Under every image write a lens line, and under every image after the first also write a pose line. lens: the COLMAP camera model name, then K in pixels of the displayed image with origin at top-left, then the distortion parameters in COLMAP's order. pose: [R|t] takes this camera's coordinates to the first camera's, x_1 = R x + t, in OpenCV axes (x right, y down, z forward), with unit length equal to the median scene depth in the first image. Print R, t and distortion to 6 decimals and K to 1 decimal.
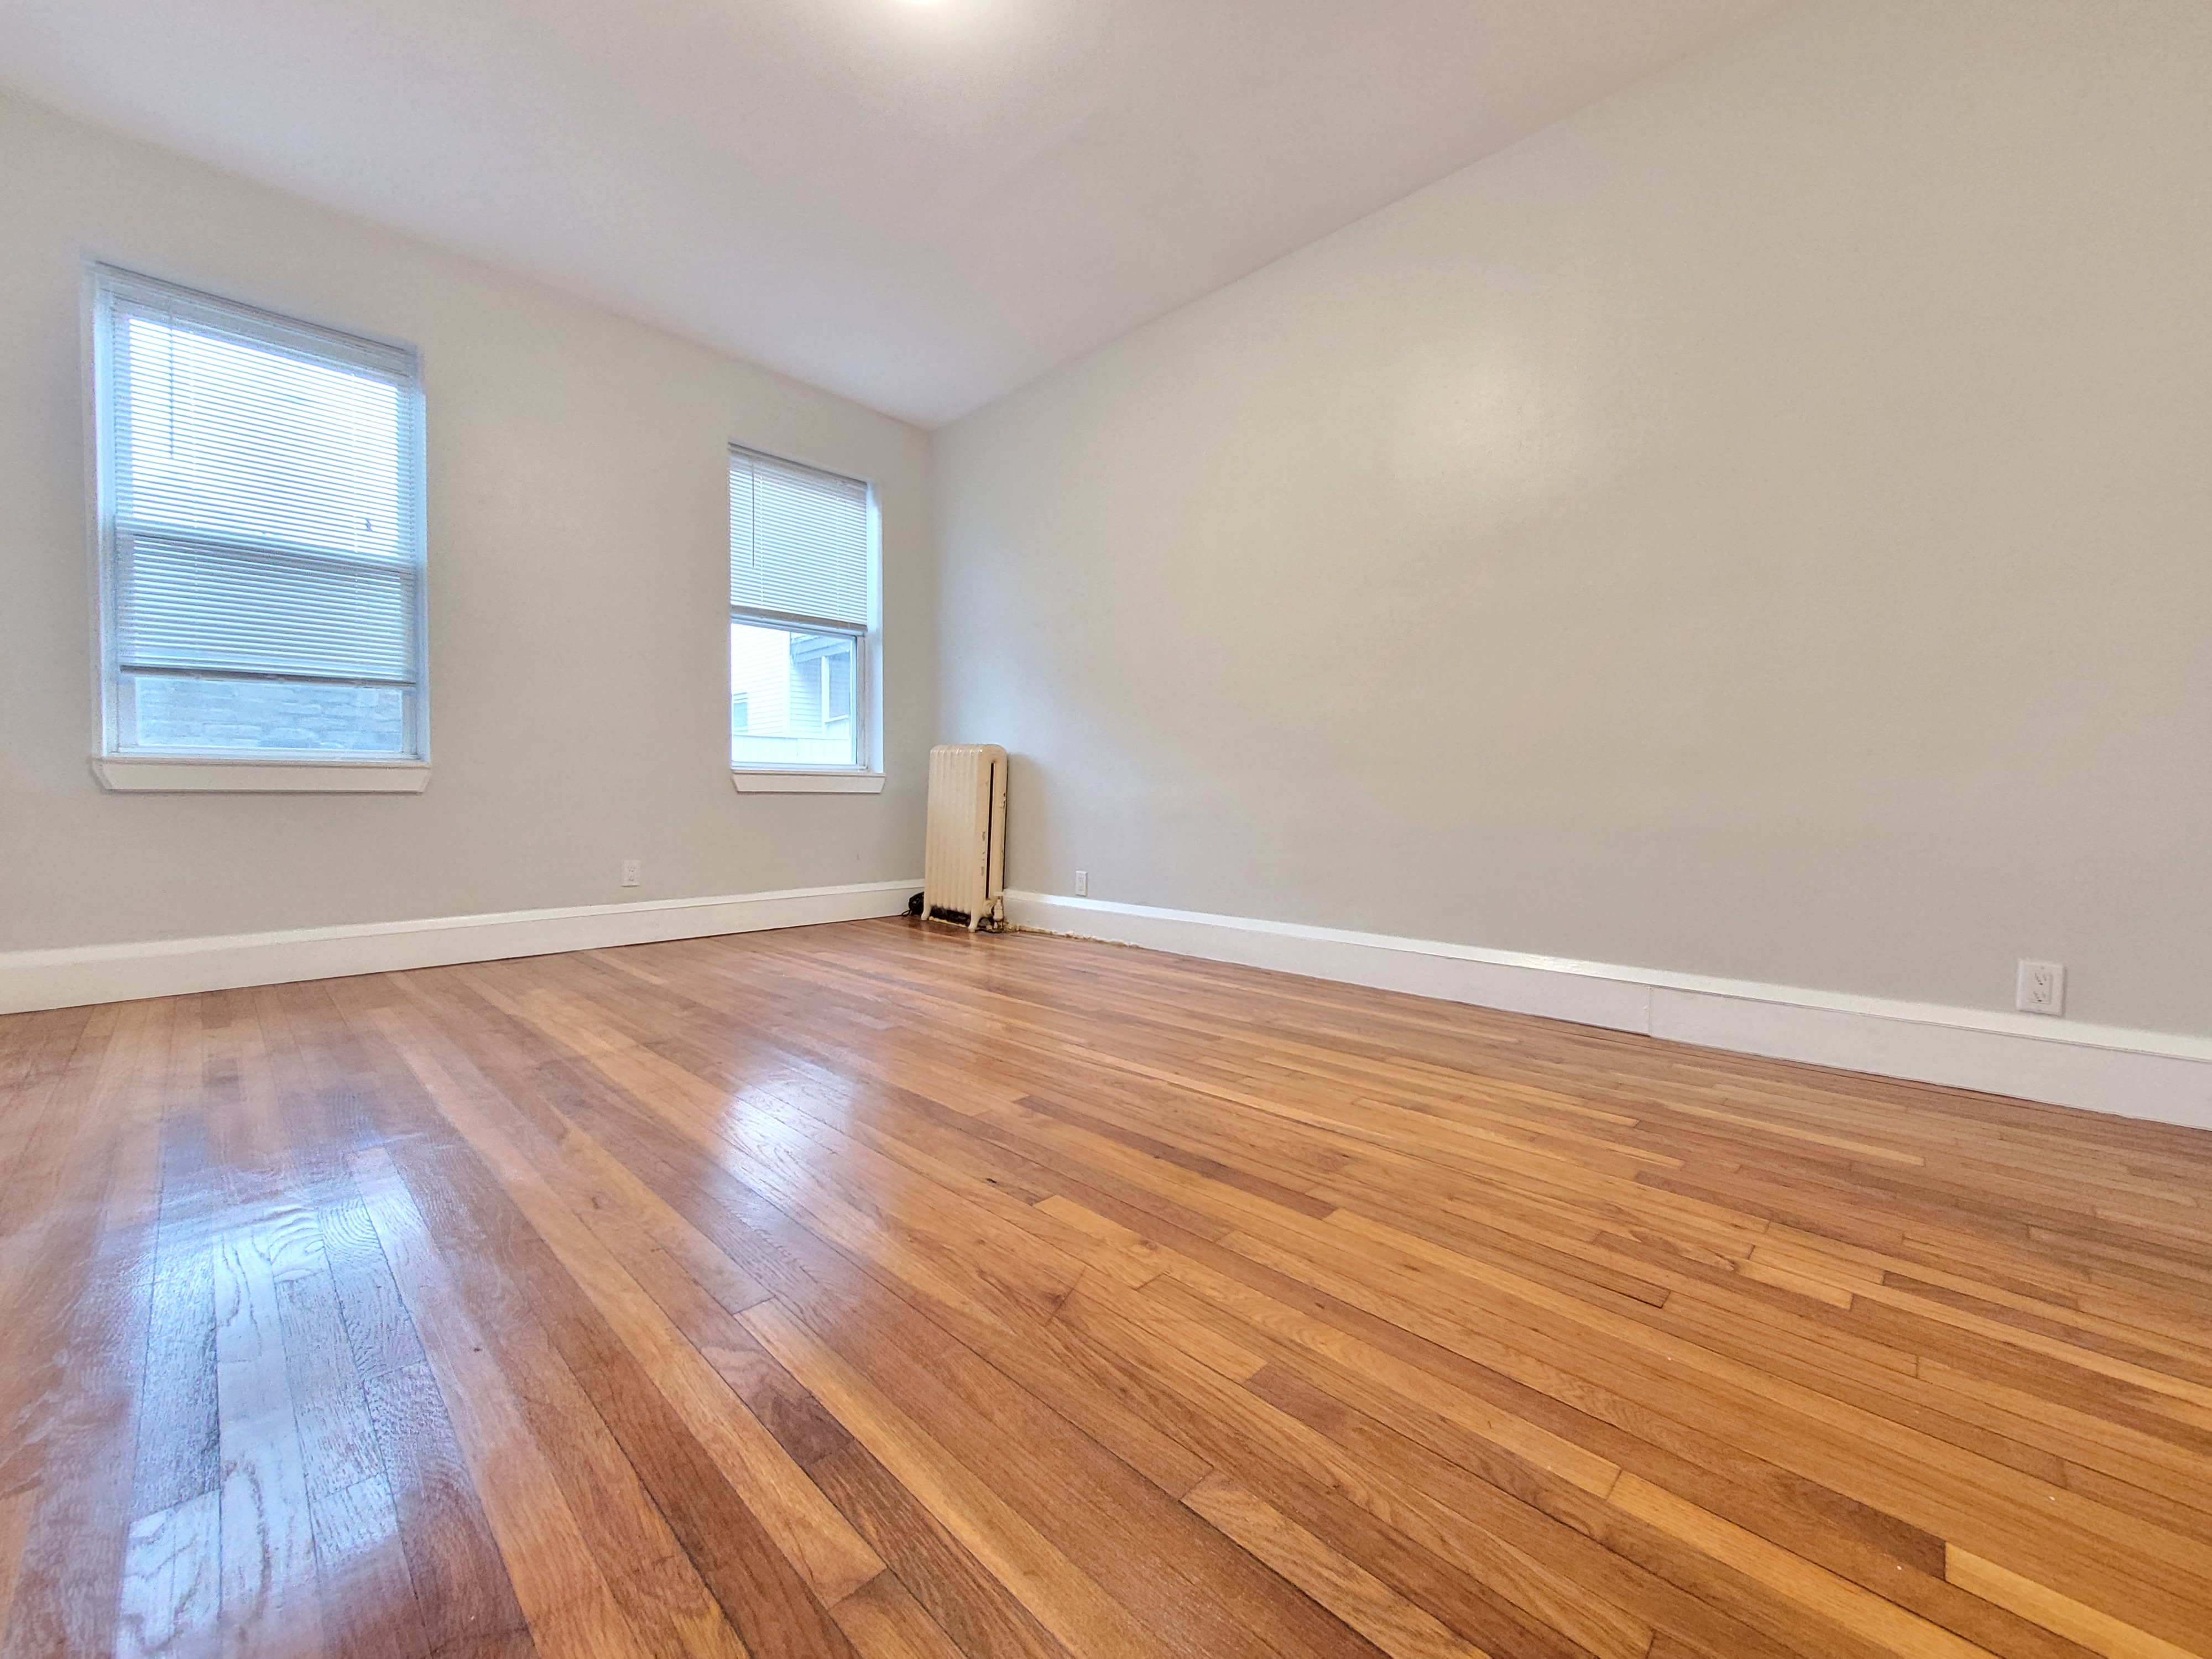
lens RADIAL K [[898.2, 0, 1106.0], [0, 898.2, 829.5], [0, 0, 1]] dist [-0.000160, -0.000130]
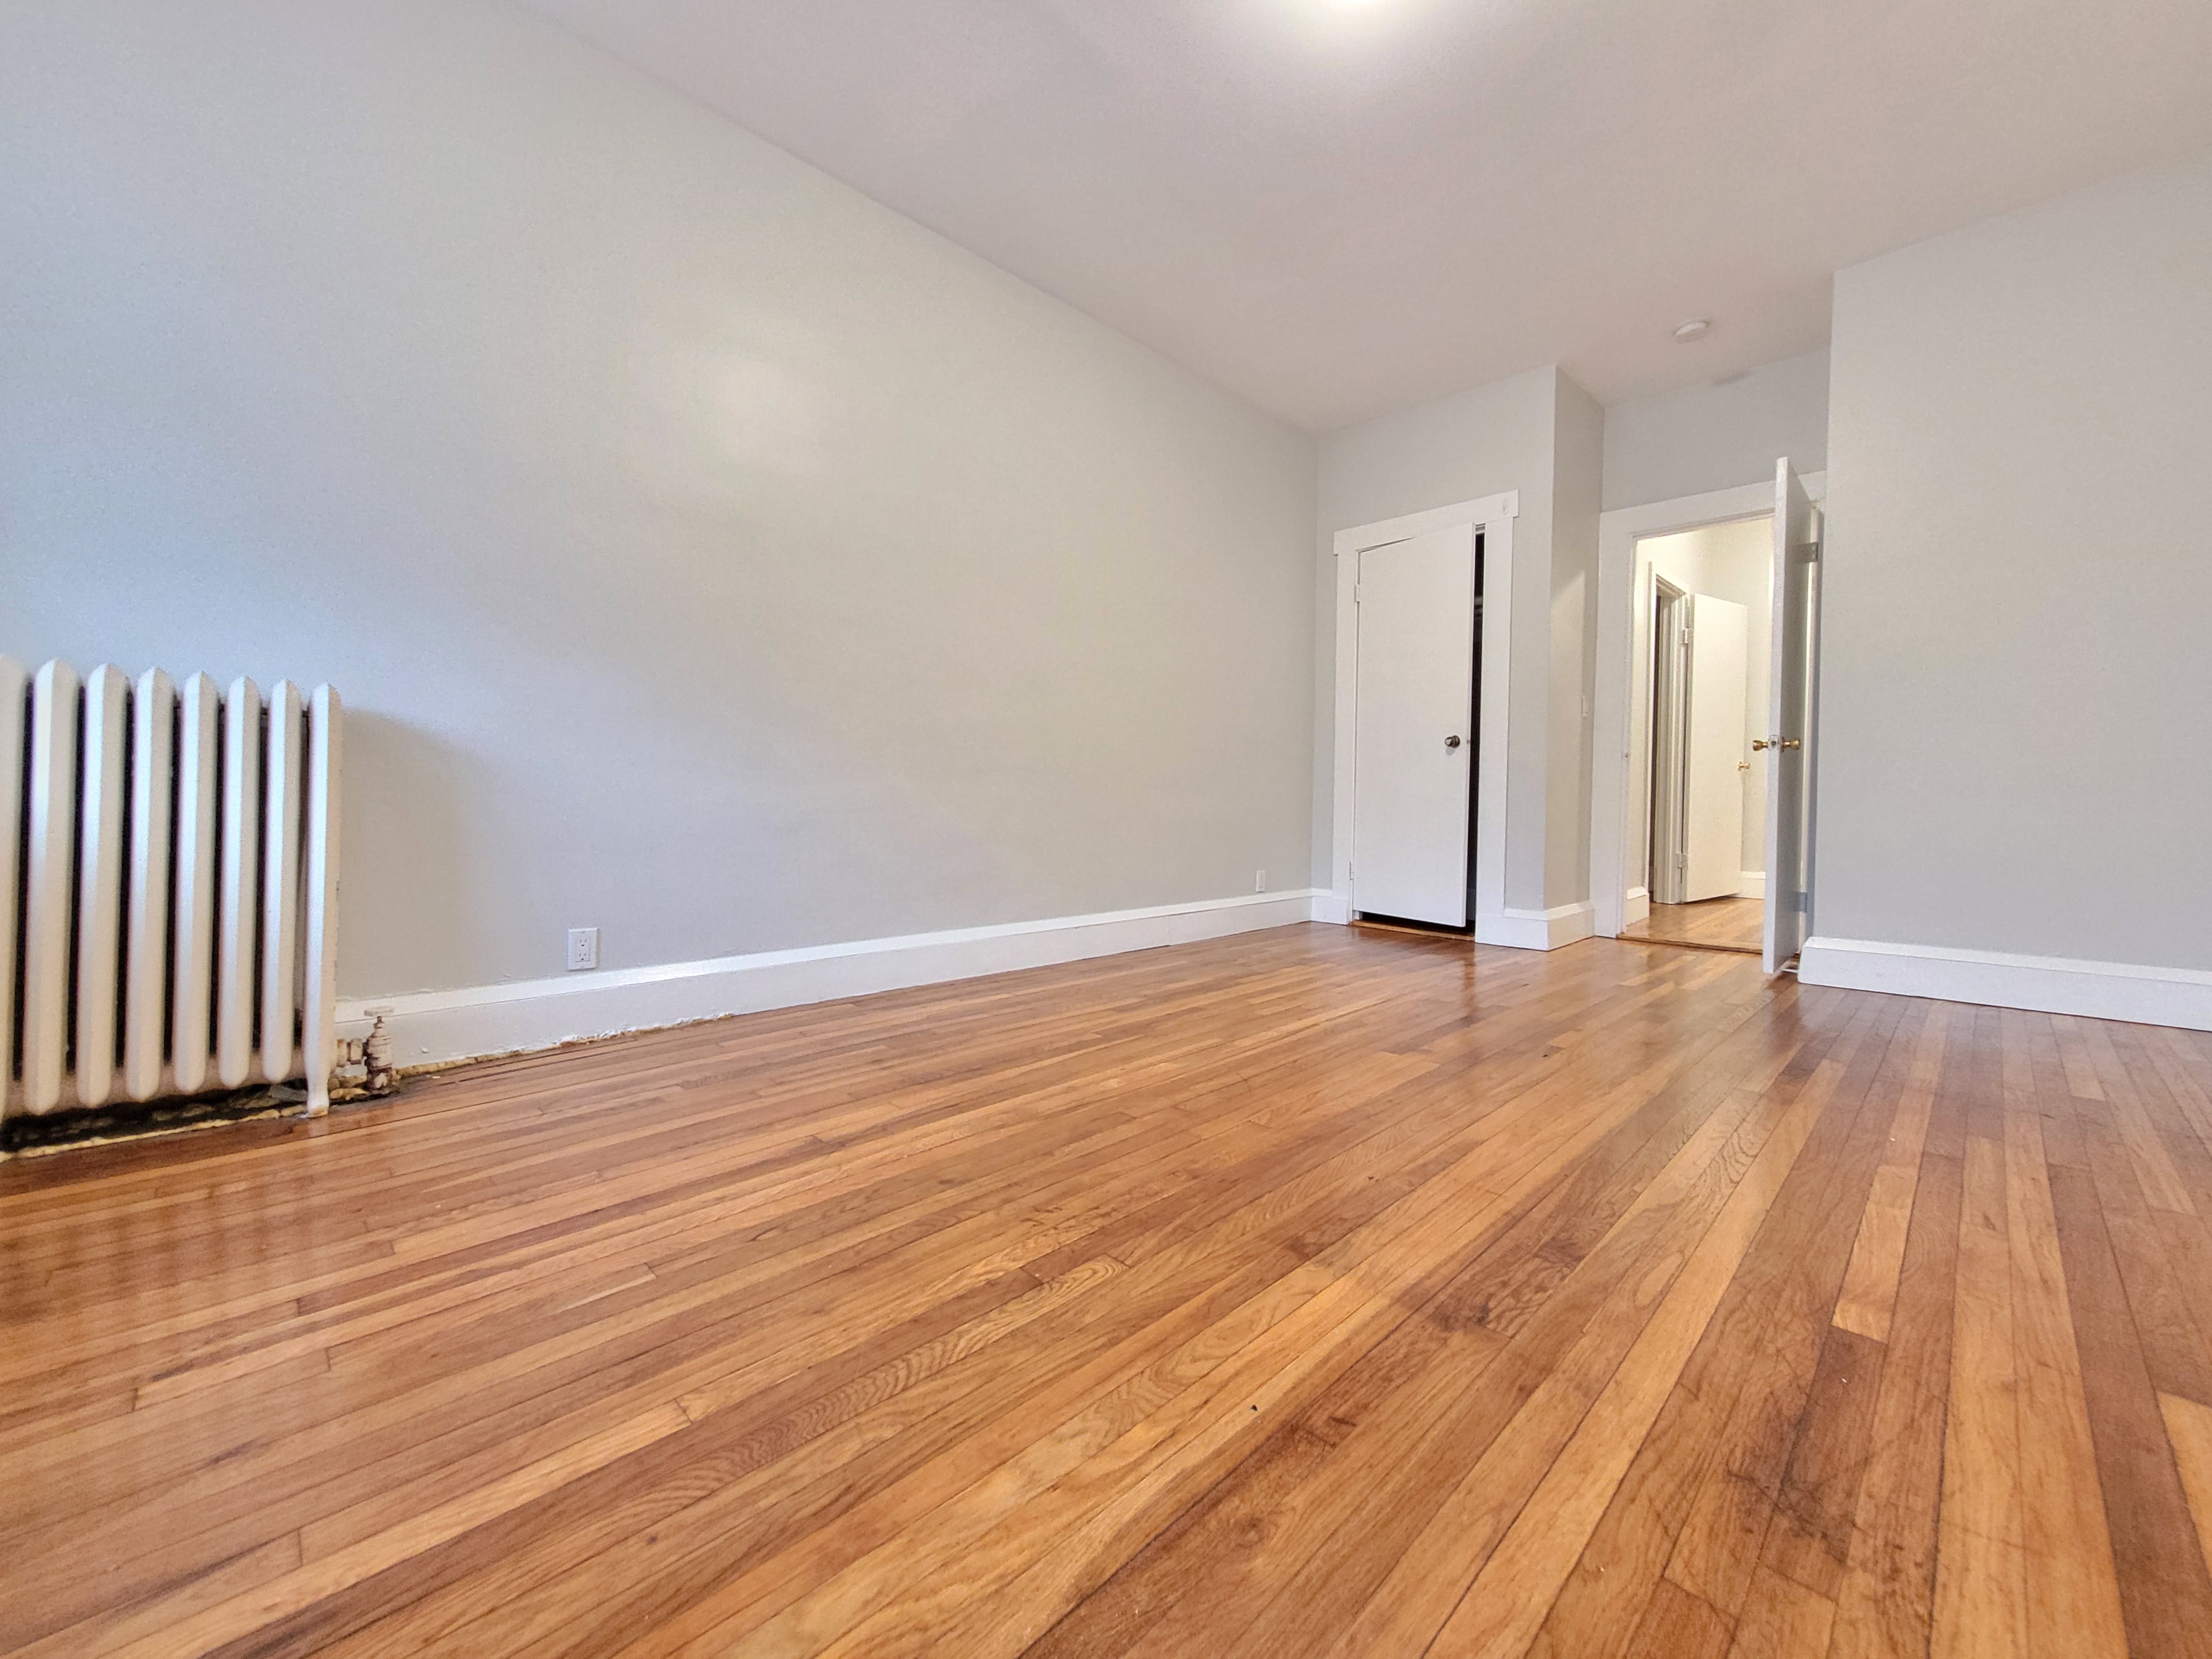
lens RADIAL K [[898.2, 0, 1106.0], [0, 898.2, 829.5], [0, 0, 1]] dist [-0.000160, -0.000130]
pose [[-0.009879, -0.030927, 0.999473, -0.283608], [0.037091, 0.998822, 0.031273, -0.011309], [-0.999263, 0.037380, -0.008720, 0.301462]]
